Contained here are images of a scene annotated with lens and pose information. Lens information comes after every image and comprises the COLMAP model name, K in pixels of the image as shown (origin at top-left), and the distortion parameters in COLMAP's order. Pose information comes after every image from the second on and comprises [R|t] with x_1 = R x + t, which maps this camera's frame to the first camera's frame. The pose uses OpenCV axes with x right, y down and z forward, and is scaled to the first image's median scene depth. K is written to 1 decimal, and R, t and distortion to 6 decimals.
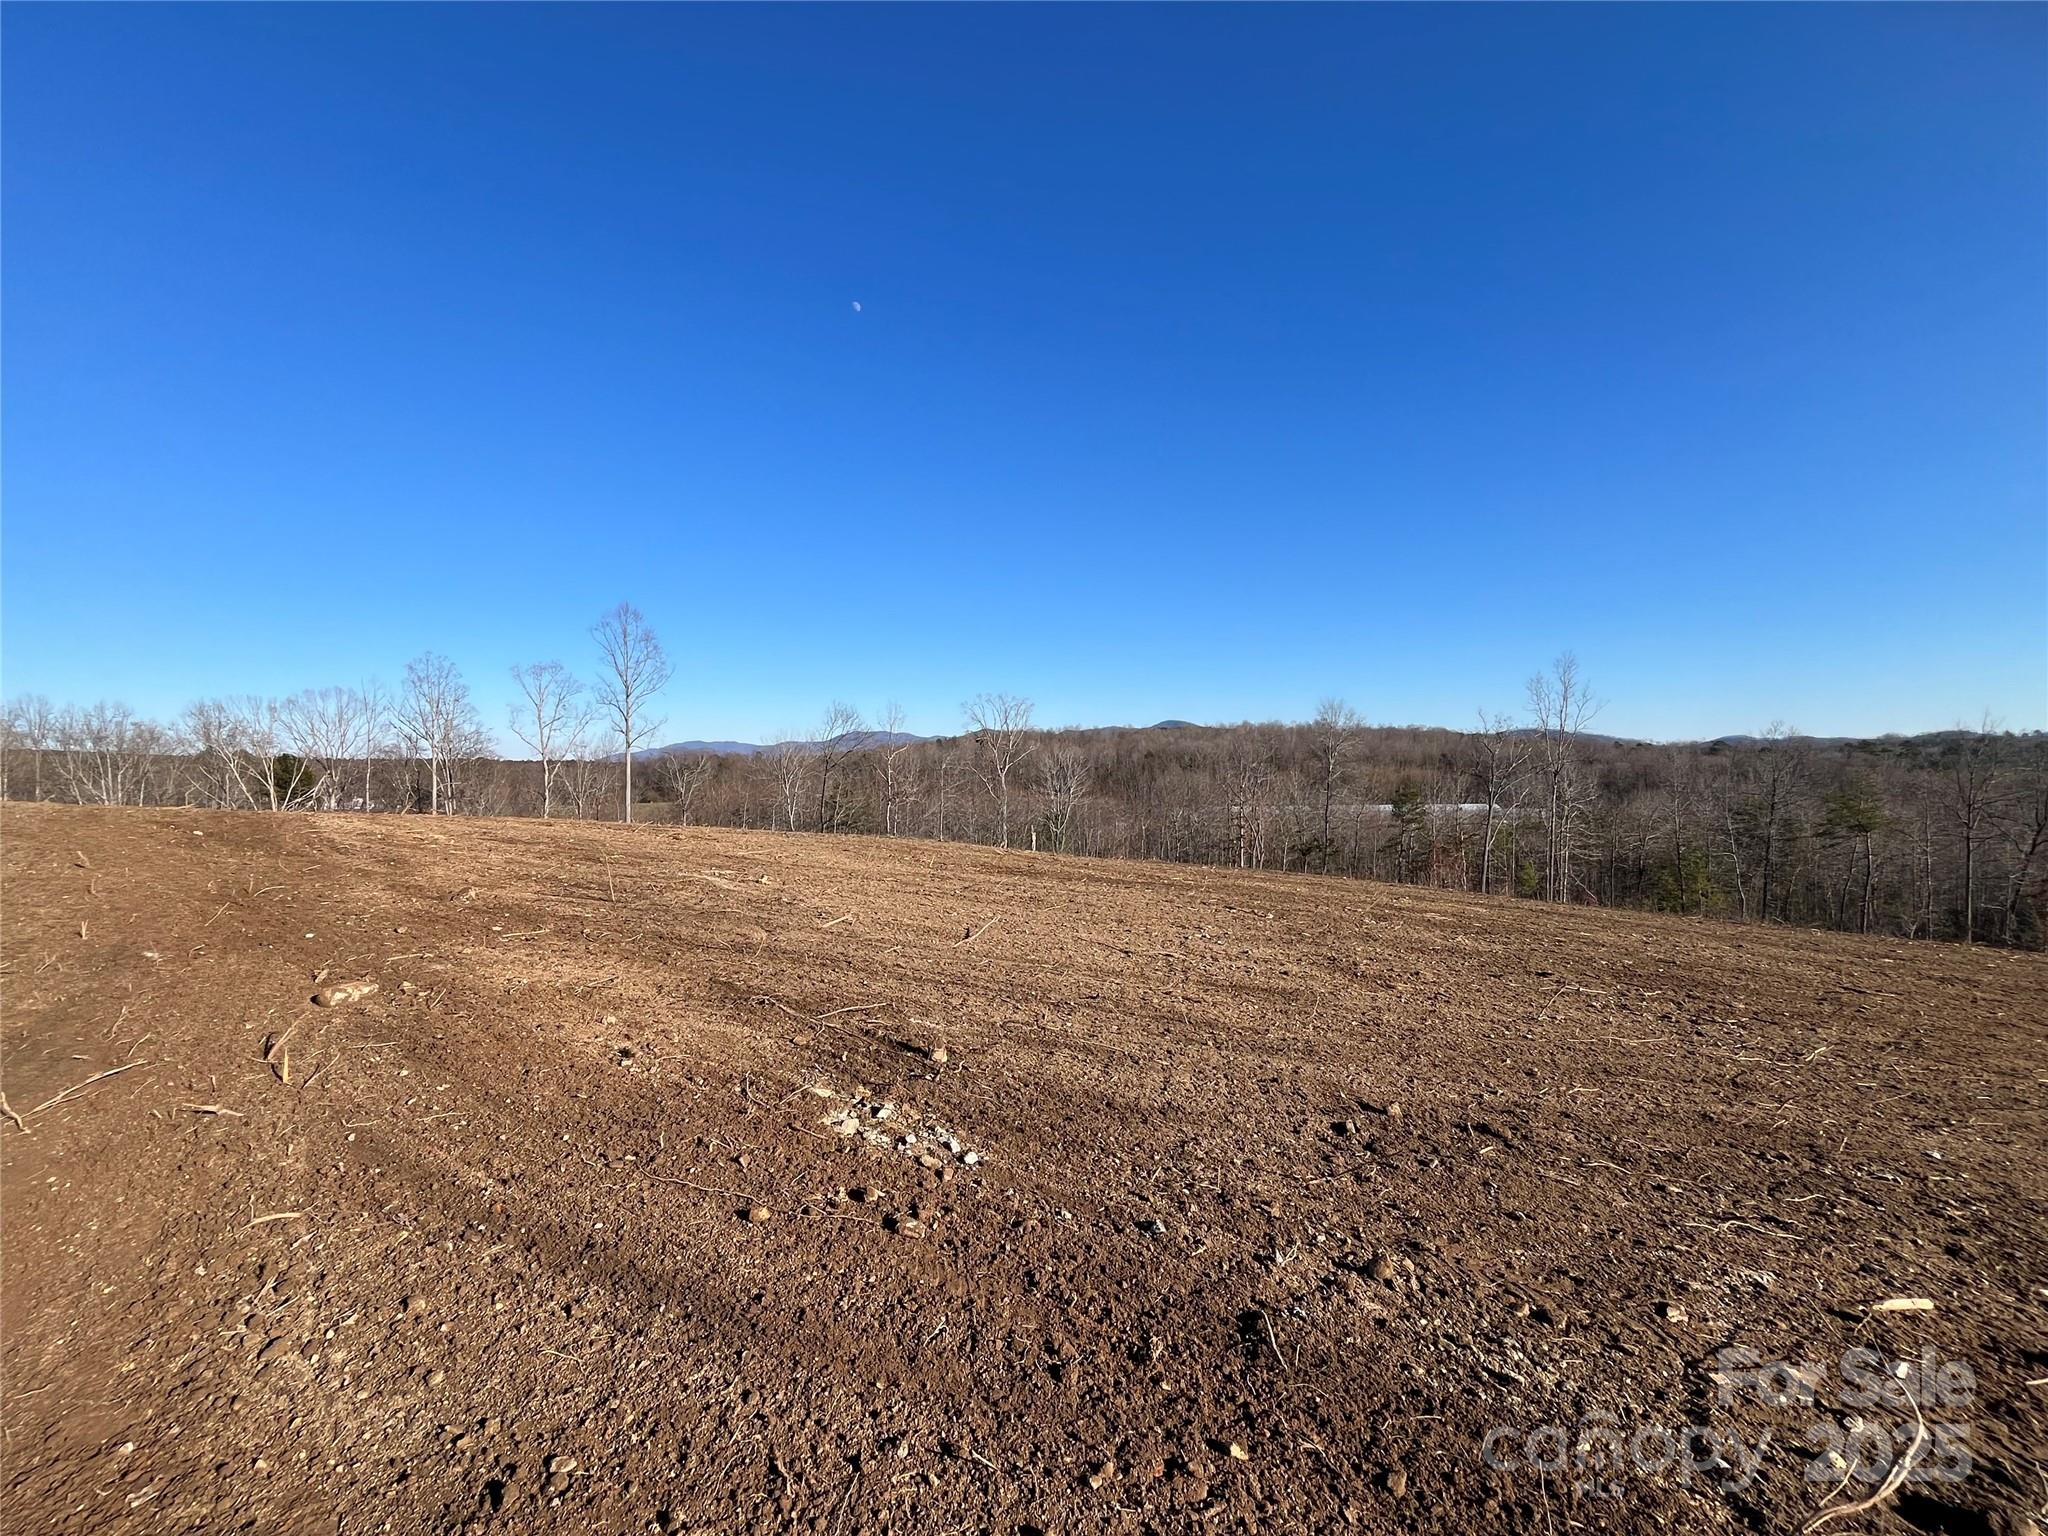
lens RADIAL K [[819.3, 0, 1054.9], [0, 819.3, 766.7], [0, 0, 1]] dist [0.005577, -0.001273]
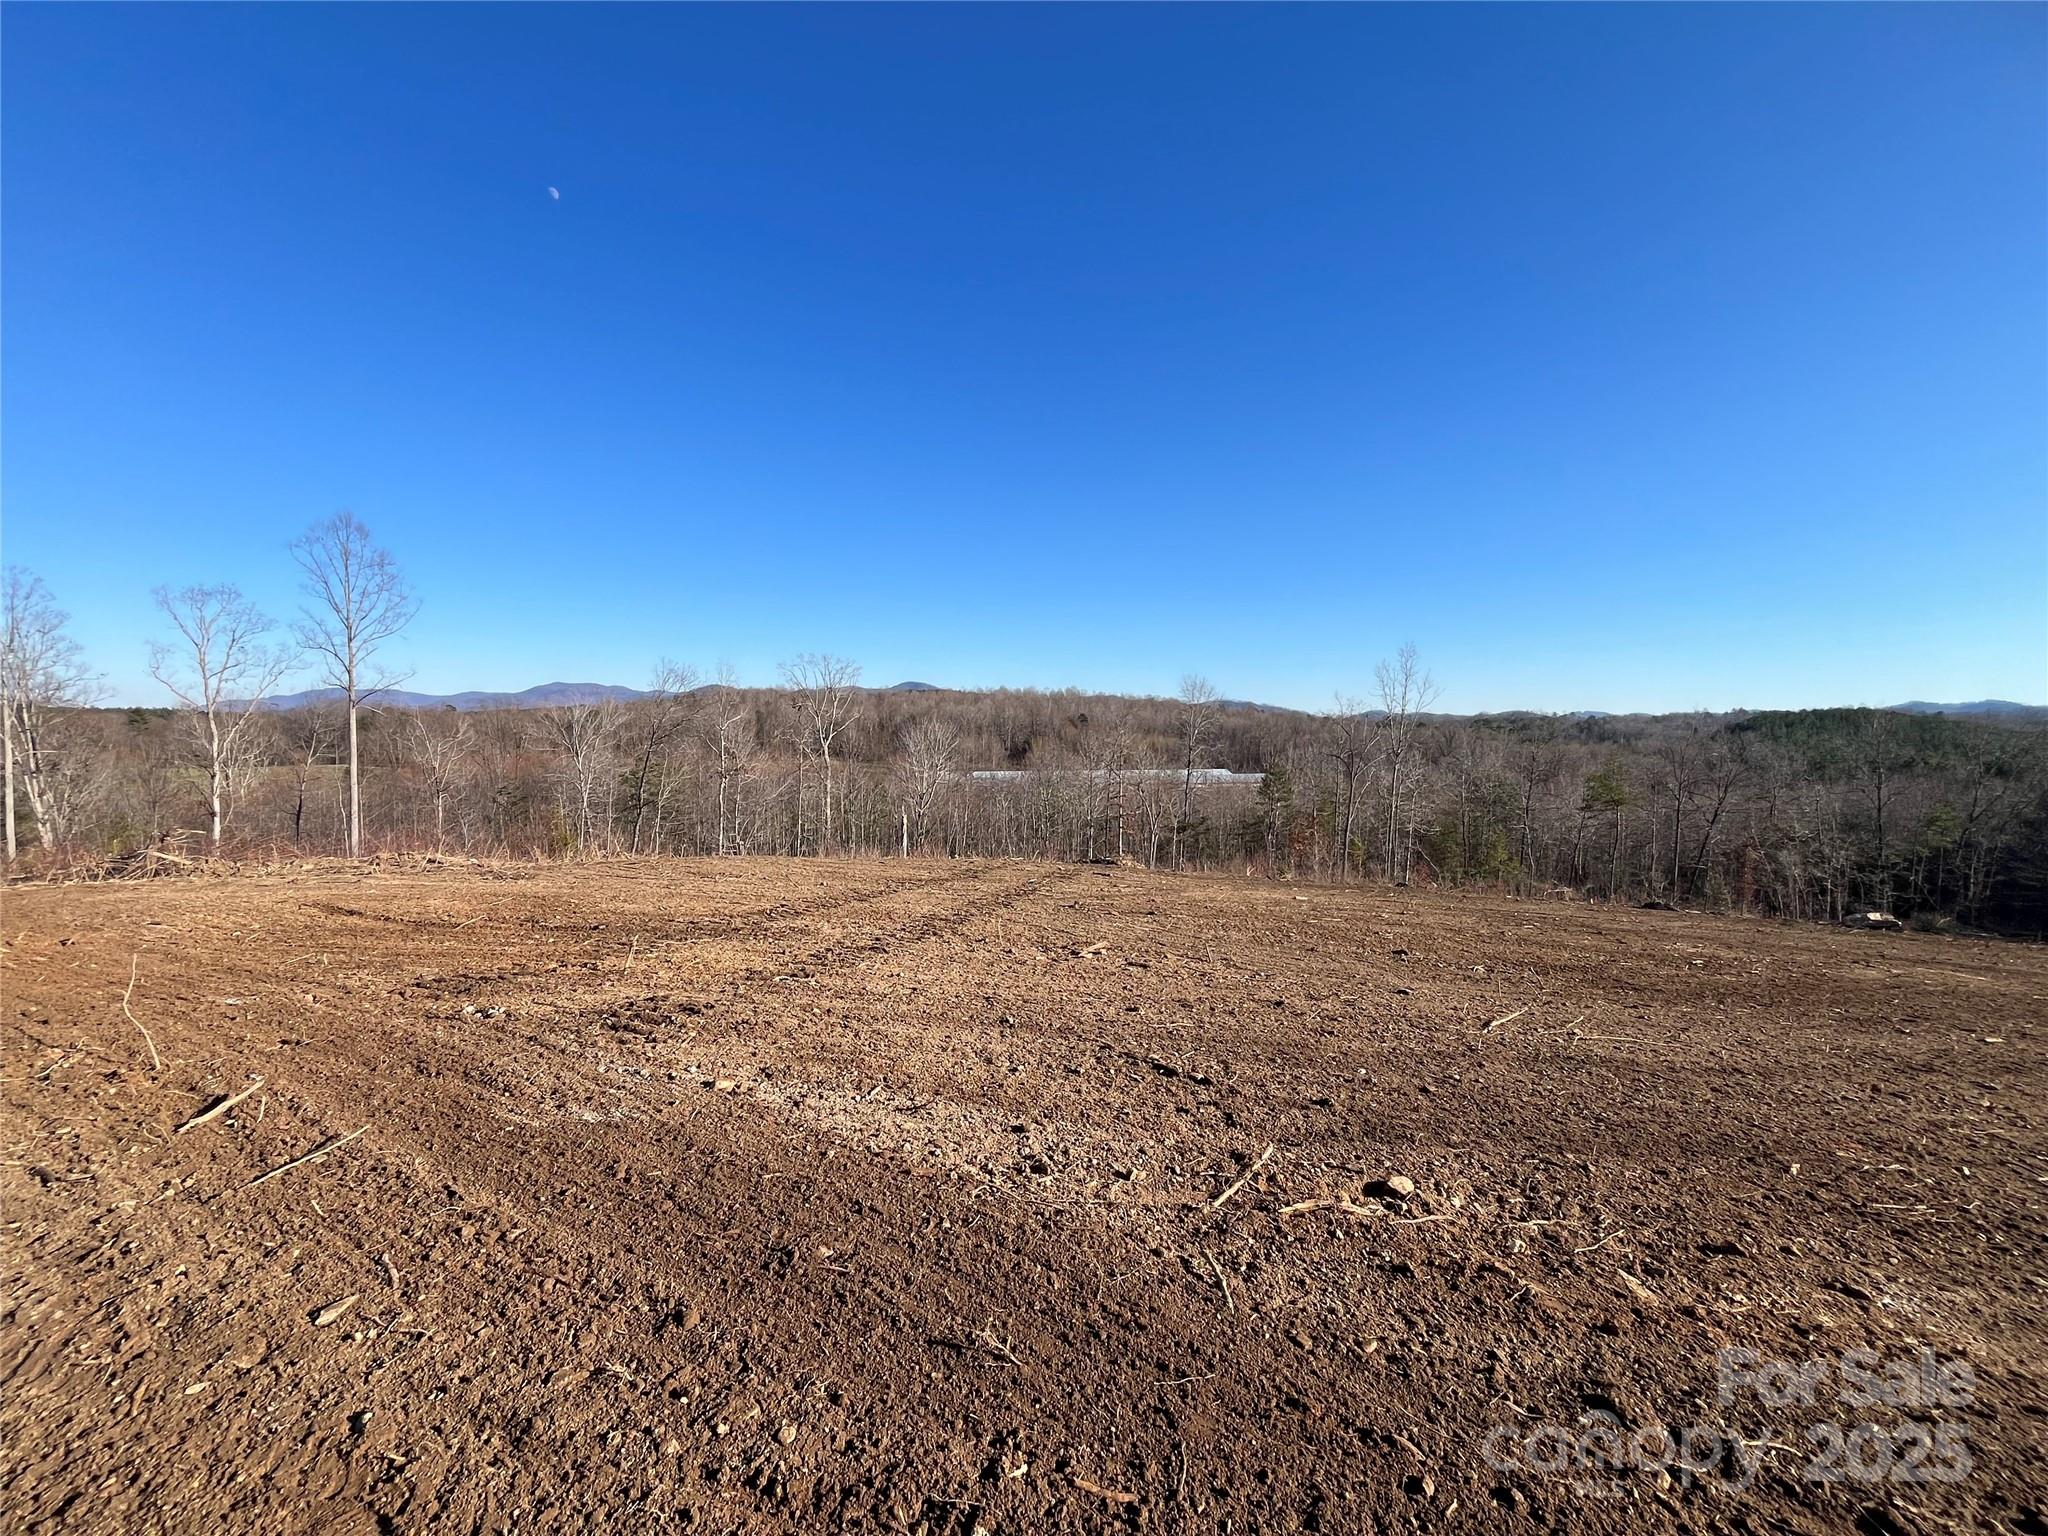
lens RADIAL K [[819.3, 0, 1035.9], [0, 819.3, 757.5], [0, 0, 1]] dist [0.005577, -0.001273]
pose [[0.958842, 0.008376, 0.283816, -0.132540], [-0.018469, 0.999288, 0.032904, -0.014436], [-0.283339, -0.036791, 0.958314, 0.102335]]
